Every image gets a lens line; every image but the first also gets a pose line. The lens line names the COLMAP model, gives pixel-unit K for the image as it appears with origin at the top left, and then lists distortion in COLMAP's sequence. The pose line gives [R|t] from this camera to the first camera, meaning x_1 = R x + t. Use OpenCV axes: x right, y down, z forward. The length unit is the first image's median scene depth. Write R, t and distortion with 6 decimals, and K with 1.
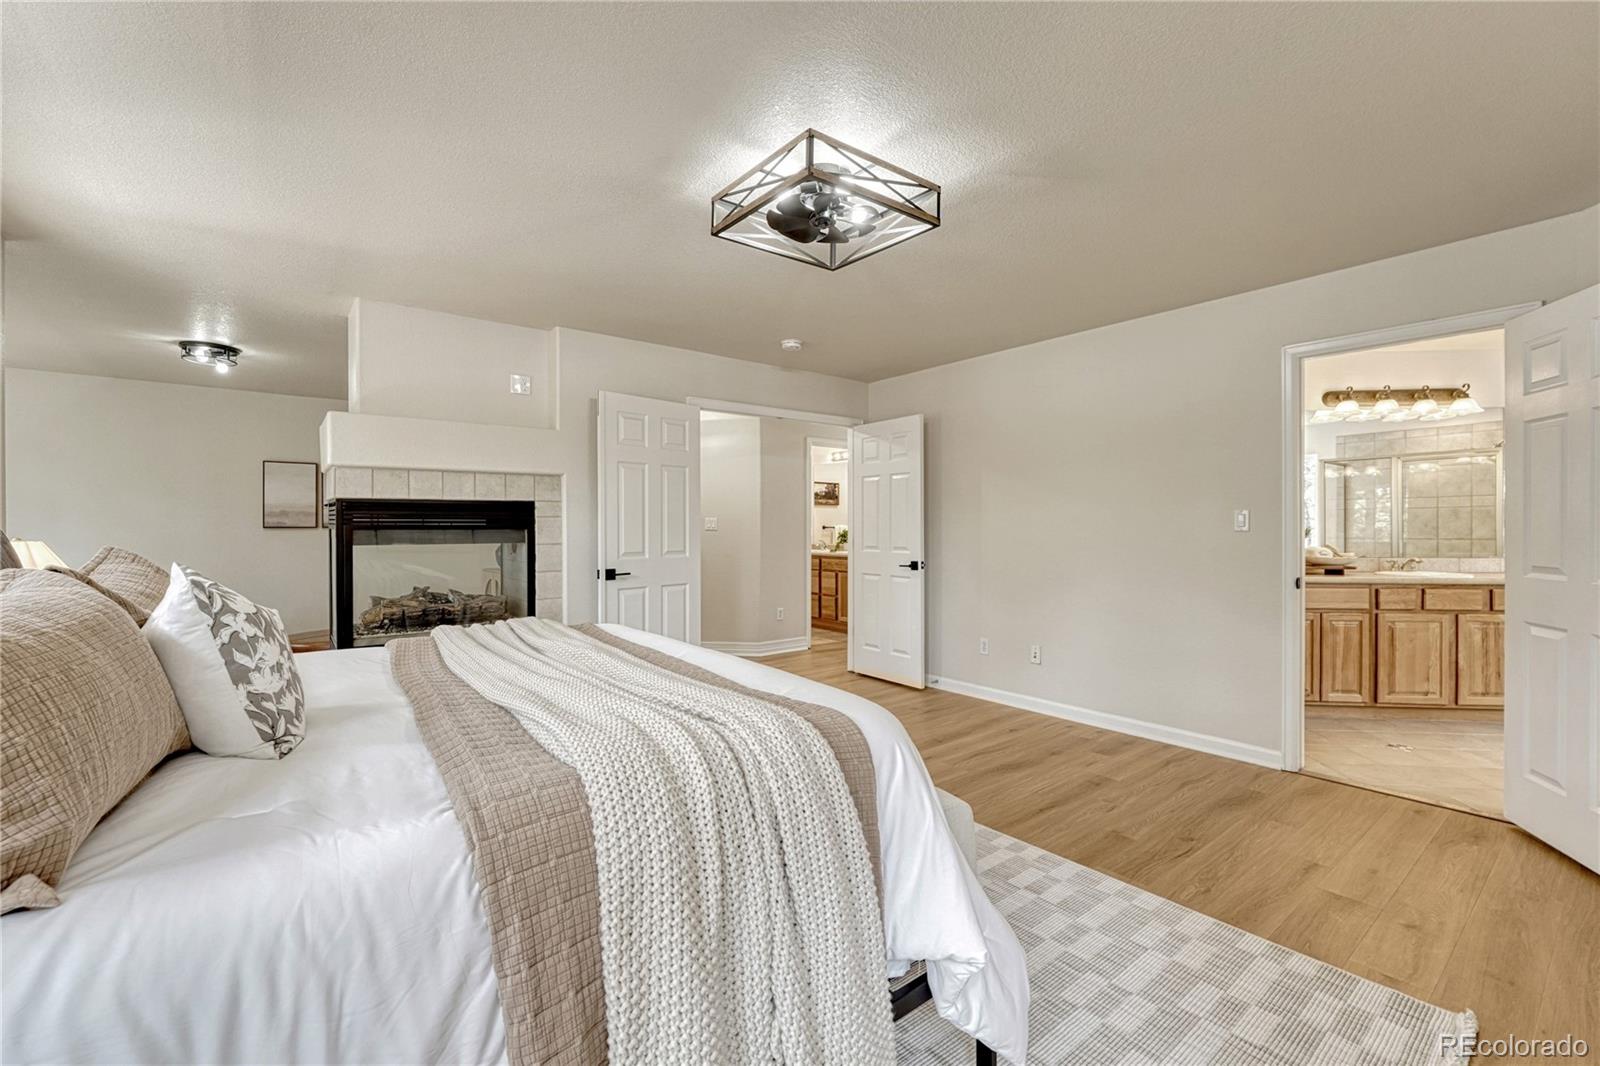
lens RADIAL K [[672.4, 0, 793.8], [0, 672.4, 527.2], [0, 0, 1]] dist [-0.006771, 0.000112]
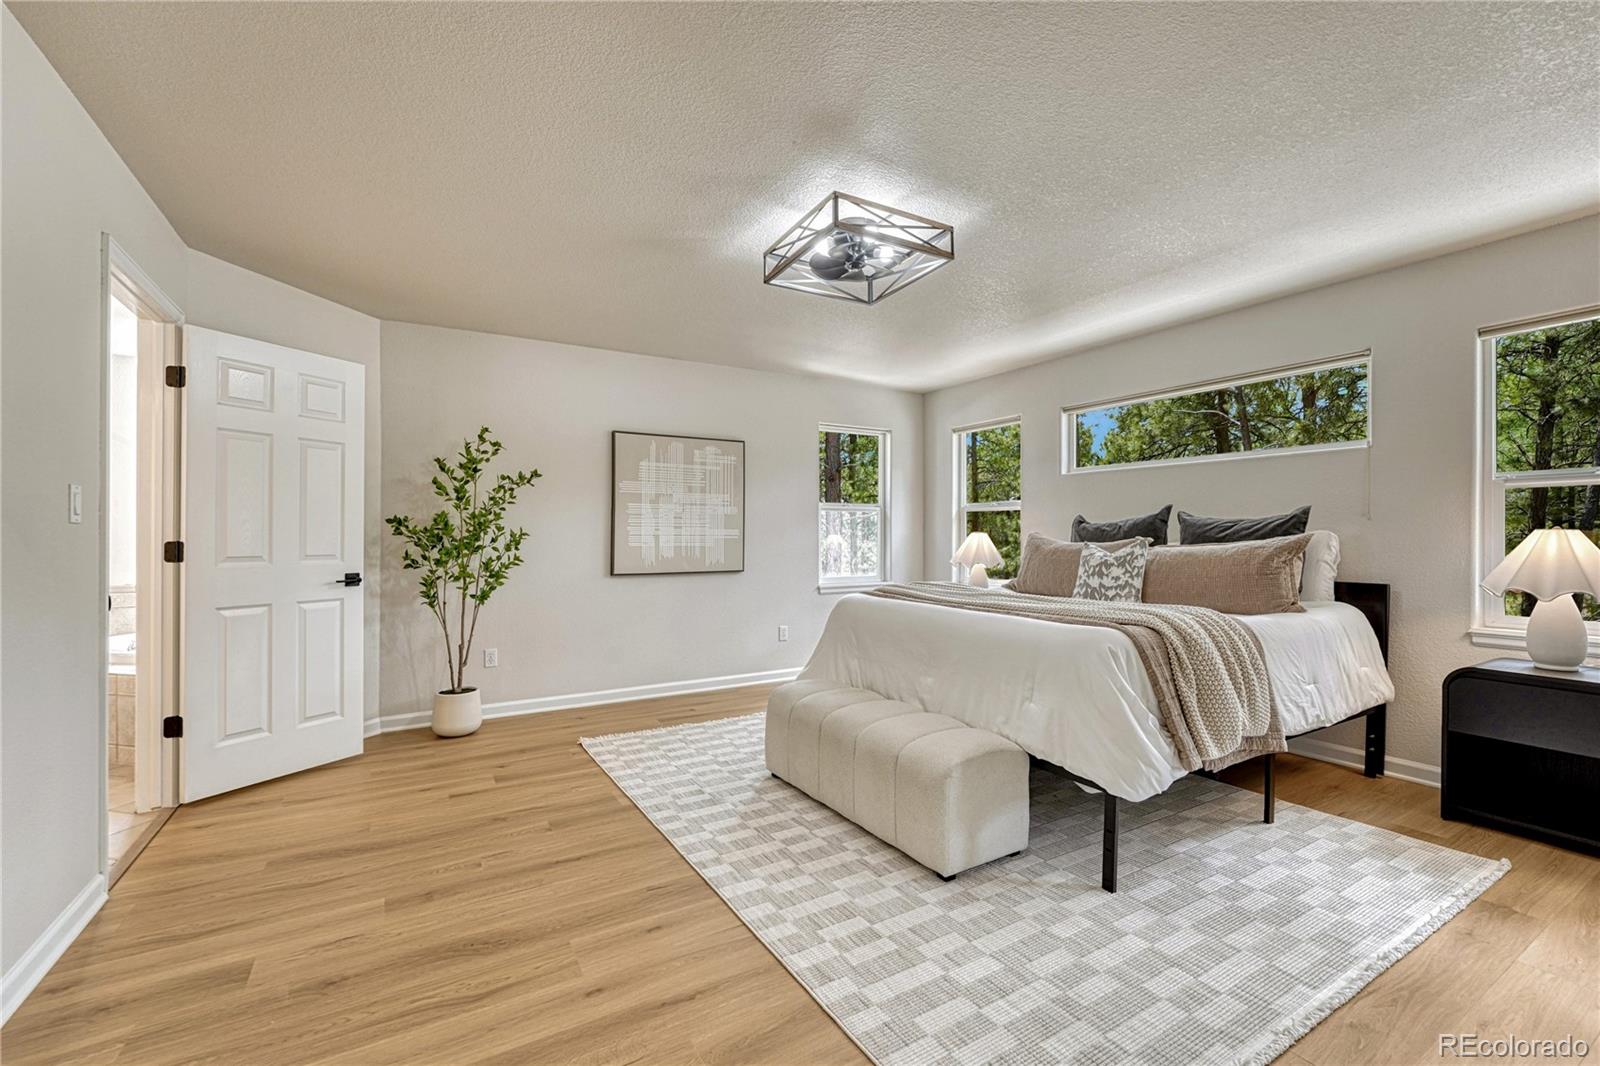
lens RADIAL K [[660.3, 0, 793.0], [0, 660.3, 540.7], [0, 0, 1]] dist [-0.002708, -0.000137]
pose [[-0.991547, 0.002695, 0.129724, 0.000130], [0.002933, 0.999994, 0.001645, 0.038468], [-0.129718, 0.002012, -0.991549, 2.329477]]
